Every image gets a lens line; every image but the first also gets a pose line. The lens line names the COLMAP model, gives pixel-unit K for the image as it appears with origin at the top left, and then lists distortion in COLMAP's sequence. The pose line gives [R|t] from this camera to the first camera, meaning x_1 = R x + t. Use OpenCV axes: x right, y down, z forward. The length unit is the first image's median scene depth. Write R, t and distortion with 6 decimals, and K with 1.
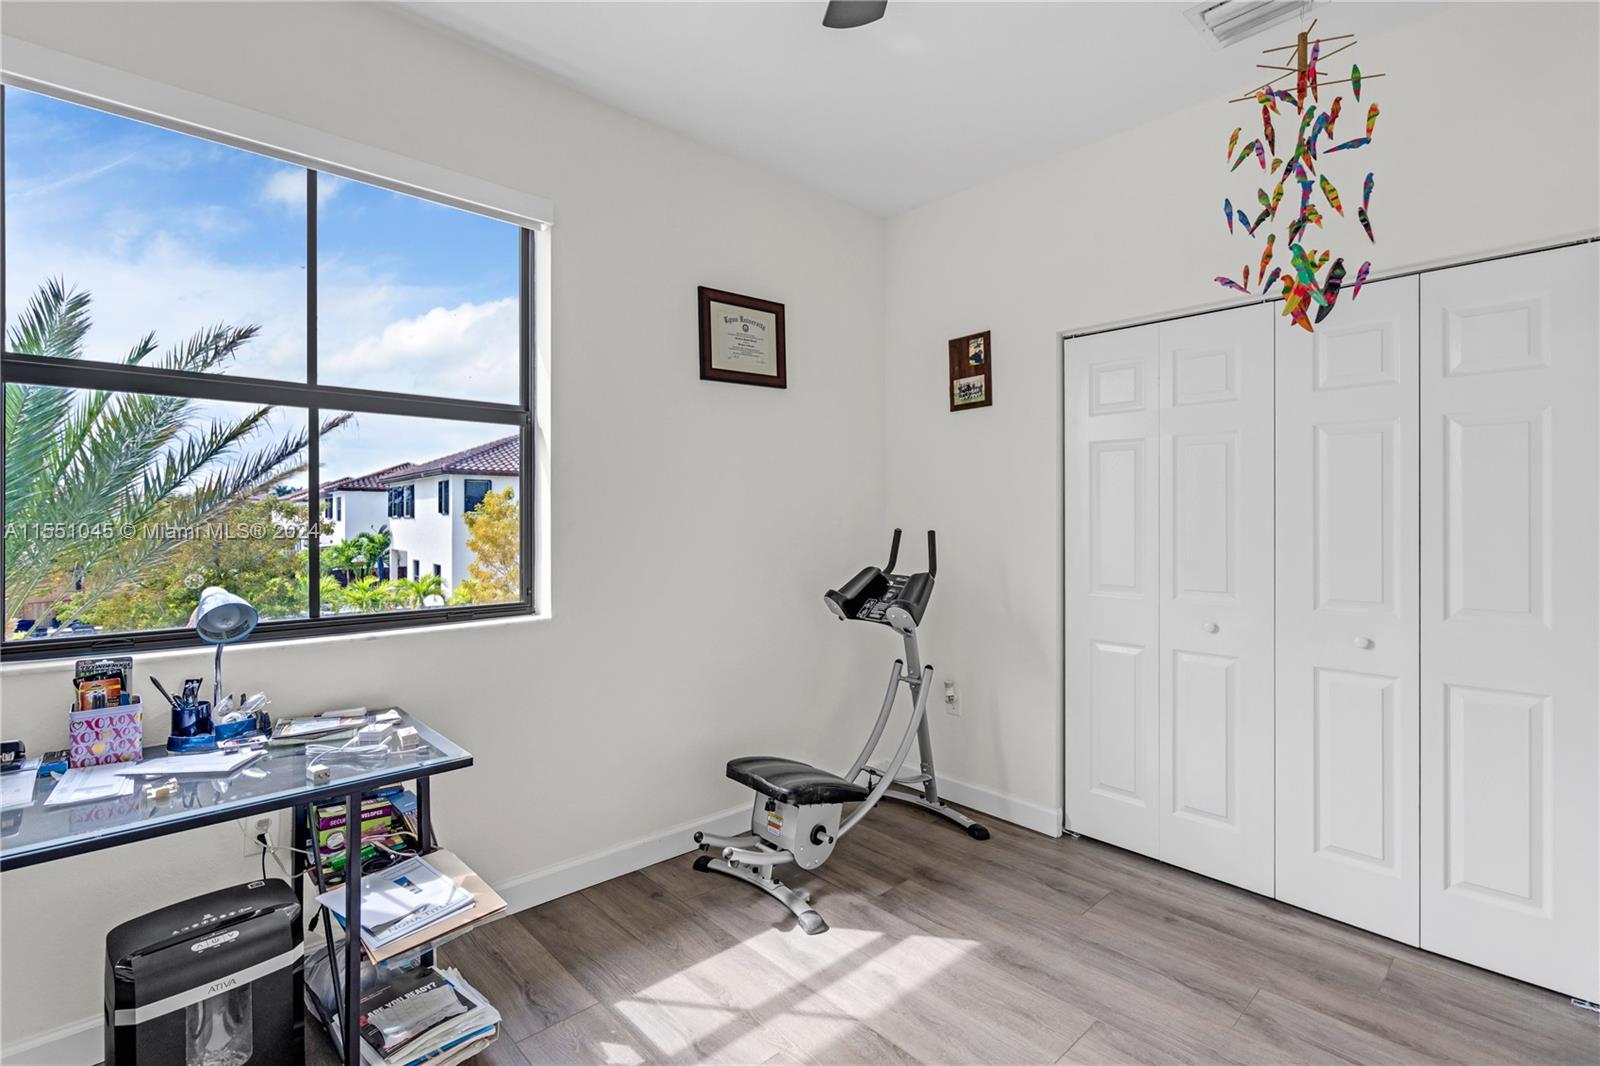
lens RADIAL K [[727.8, 0, 797.1], [0, 727.8, 520.5], [0, 0, 1]] dist [-0.001504, 0.000485]
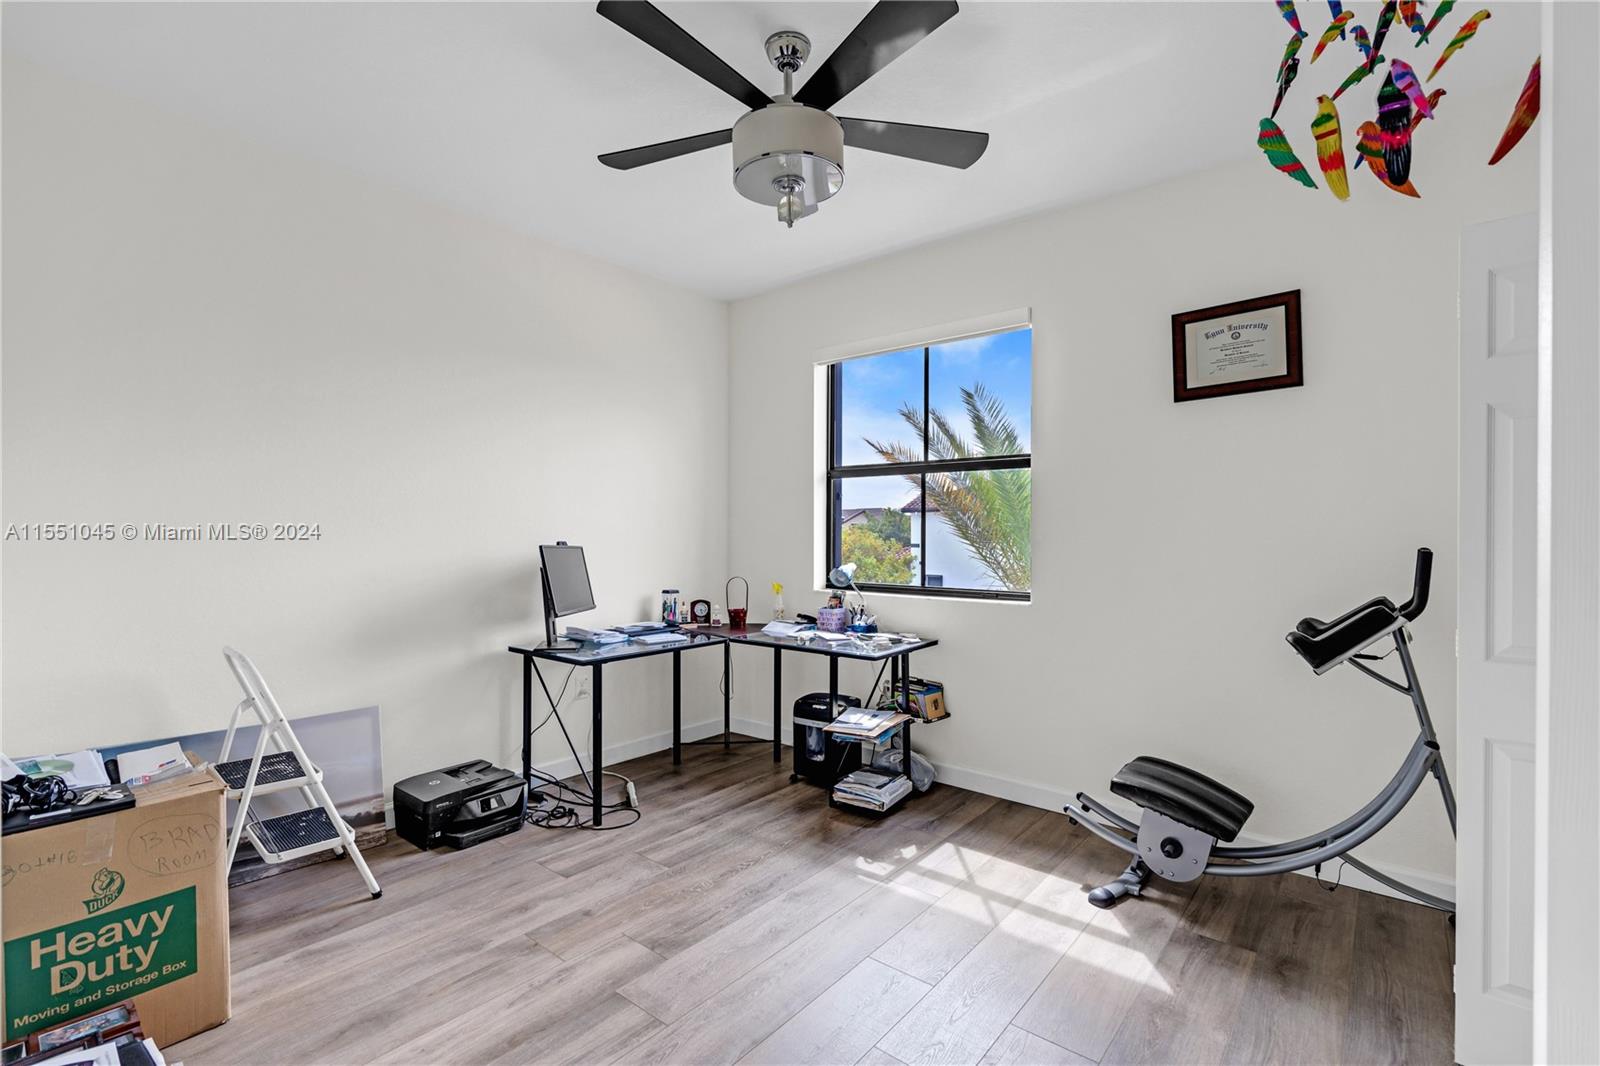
lens RADIAL K [[727.8, 0, 795.6], [0, 727.8, 535.4], [0, 0, 1]] dist [-0.001504, 0.000485]
pose [[0.143853, 0.008910, -0.989559, 1.075214], [-0.002564, 0.999959, 0.008631, -0.009976], [0.989596, 0.001296, 0.143870, 0.385666]]
